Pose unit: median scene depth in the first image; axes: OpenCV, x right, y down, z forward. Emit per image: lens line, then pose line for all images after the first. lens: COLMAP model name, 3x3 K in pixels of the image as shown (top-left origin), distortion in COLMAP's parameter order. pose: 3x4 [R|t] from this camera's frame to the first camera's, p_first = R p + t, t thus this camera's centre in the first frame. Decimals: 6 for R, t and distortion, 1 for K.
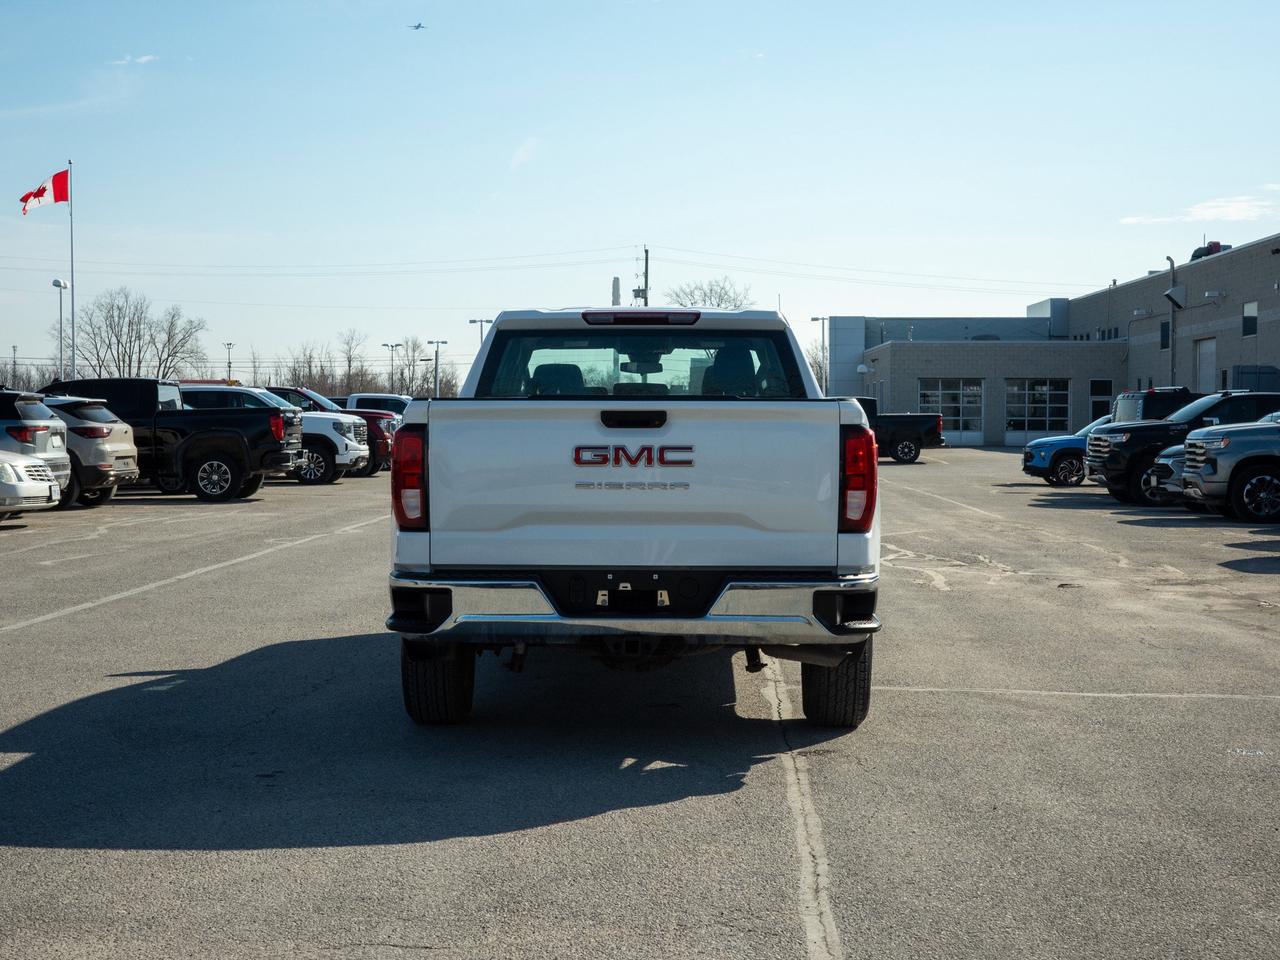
lens RADIAL K [[2107.8, 0, 640.0], [0, 2107.8, 480.0], [0, 0, 1]] dist [0.012200, 0.069459]
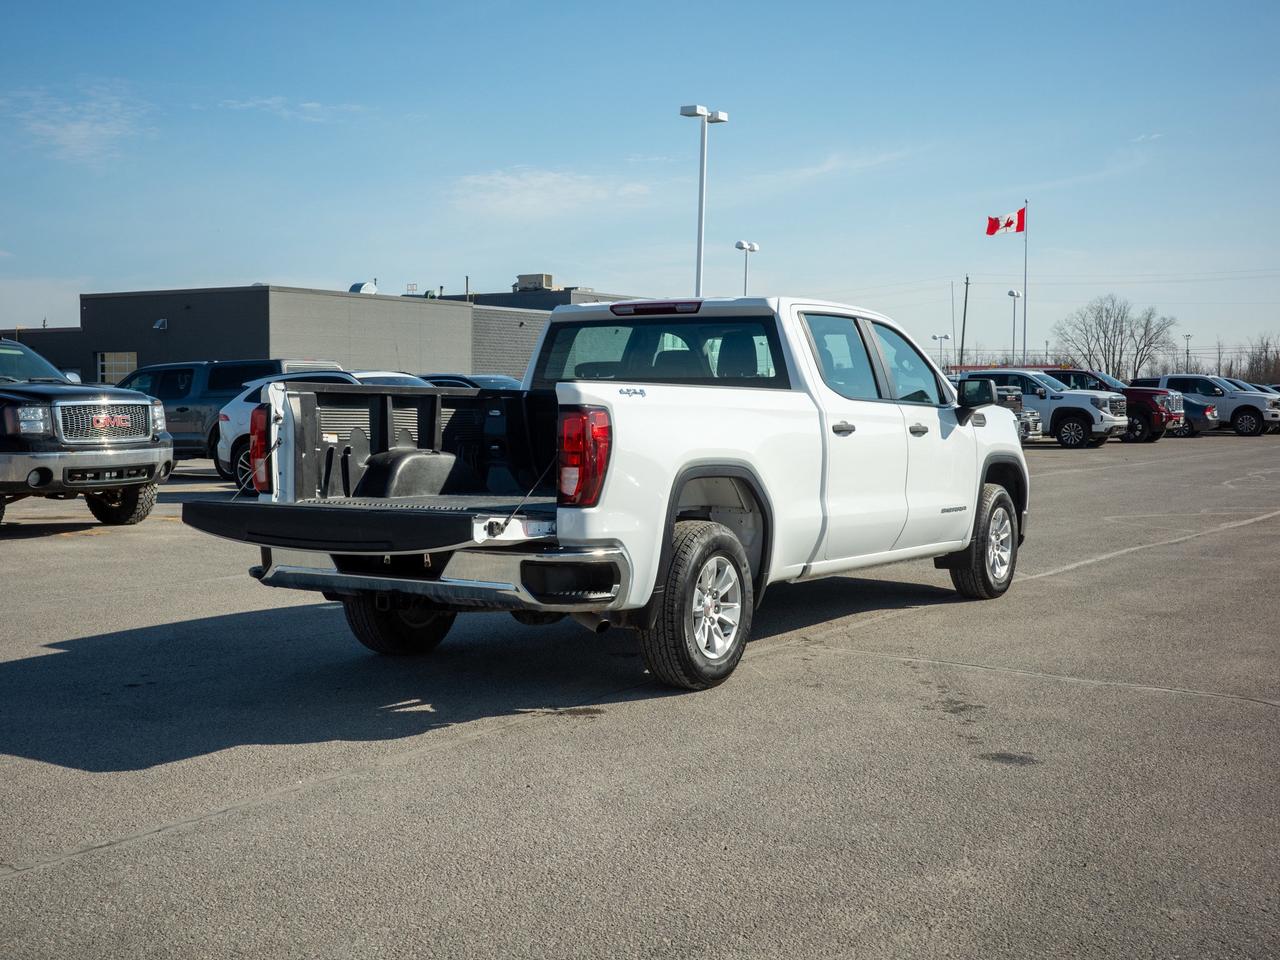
lens RADIAL K [[1568.8, 0, 579.6], [0, 1568.8, 475.9], [0, 0, 1]] dist [0.026264, 0.024985]
pose [[0.844823, 0.023449, -0.534532, 0.346550], [-0.011605, 0.999607, 0.025510, -0.007077], [0.534921, -0.015348, 0.844763, 0.225693]]
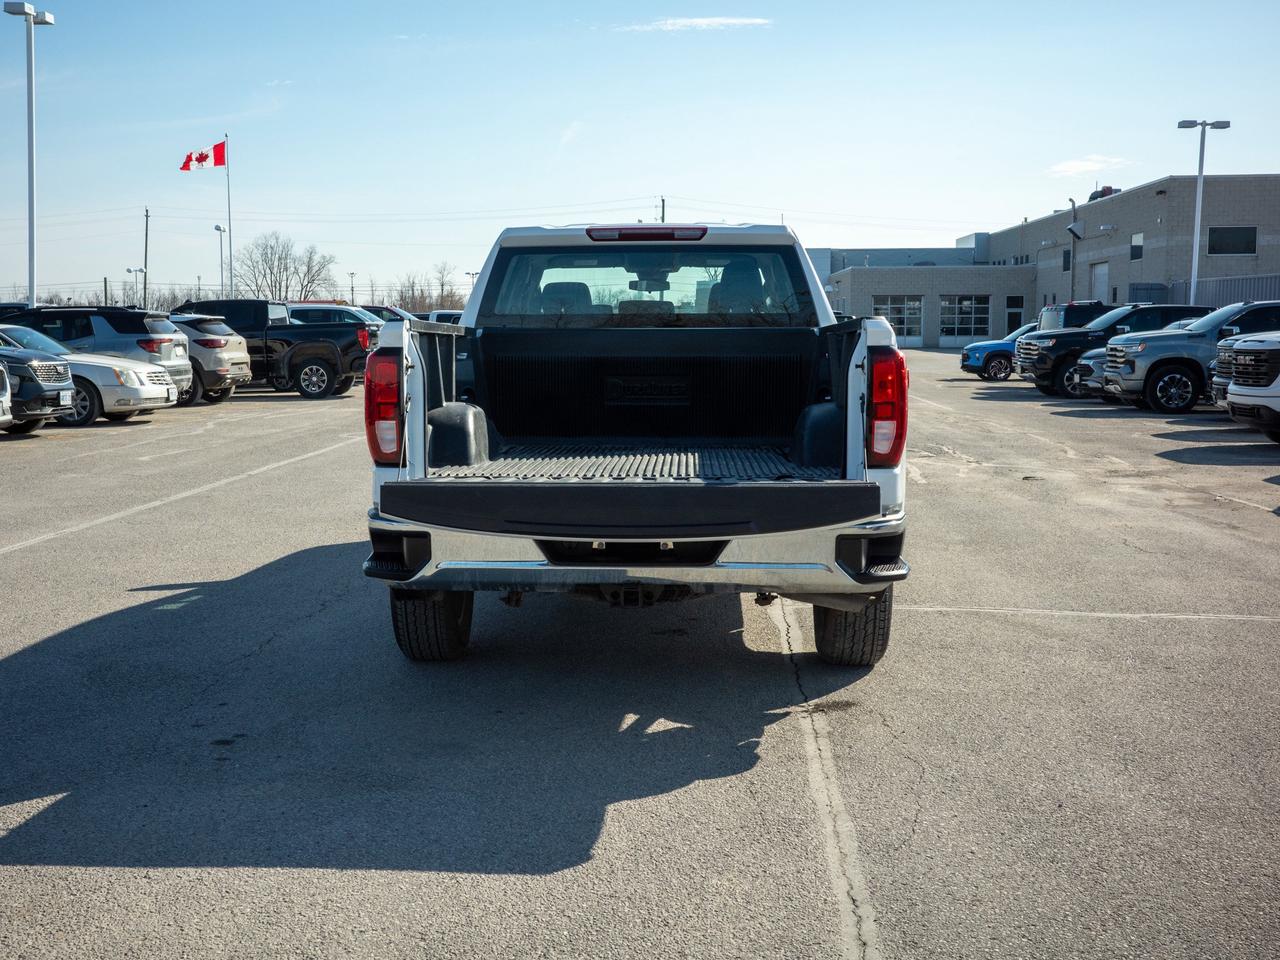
lens RADIAL K [[1568.8, 0, 579.6], [0, 1568.8, 475.9], [0, 0, 1]] dist [0.026264, 0.024985]
pose [[0.998735, -0.000656, -0.050285, 0.005048], [0.003919, 0.997889, 0.064830, -0.010038], [0.050137, -0.064945, 0.996629, 0.221051]]
